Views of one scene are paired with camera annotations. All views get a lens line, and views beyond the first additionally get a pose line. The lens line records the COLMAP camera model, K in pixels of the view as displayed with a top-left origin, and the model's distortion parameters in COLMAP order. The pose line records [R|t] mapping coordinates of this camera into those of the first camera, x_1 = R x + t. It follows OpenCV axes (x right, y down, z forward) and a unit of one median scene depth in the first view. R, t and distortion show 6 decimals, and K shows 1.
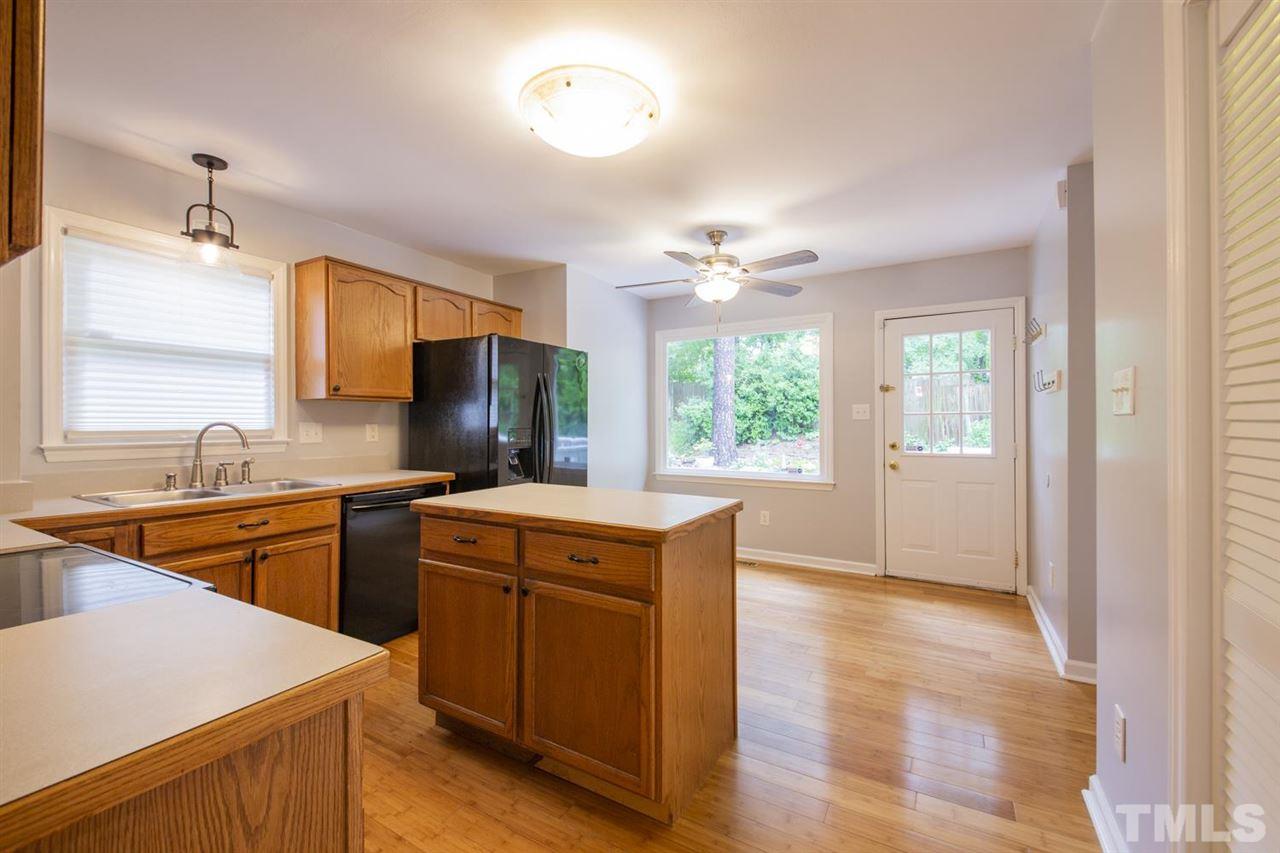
lens RADIAL K [[530.6, 0, 653.7], [0, 530.6, 422.2], [0, 0, 1]] dist [-0.009872, -0.000241]
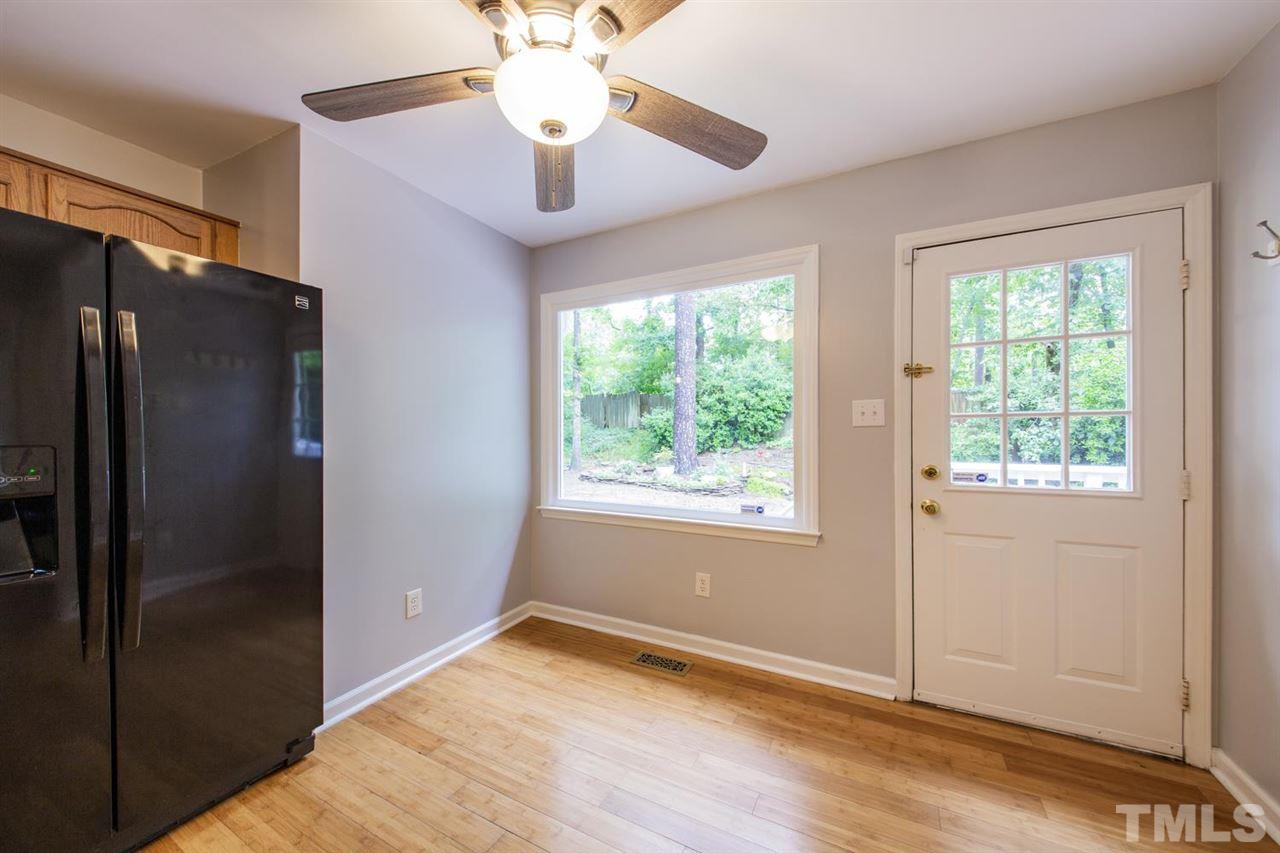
lens RADIAL K [[450.7, 0, 611.0], [0, 450.7, 436.5], [0, 0, 1]] dist [-0.001670, -0.000566]
pose [[0.998682, -0.000499, -0.051317, 0.030505], [0.001075, 0.999937, 0.011212, 0.000174], [0.051309, -0.011253, 0.998619, 0.110647]]
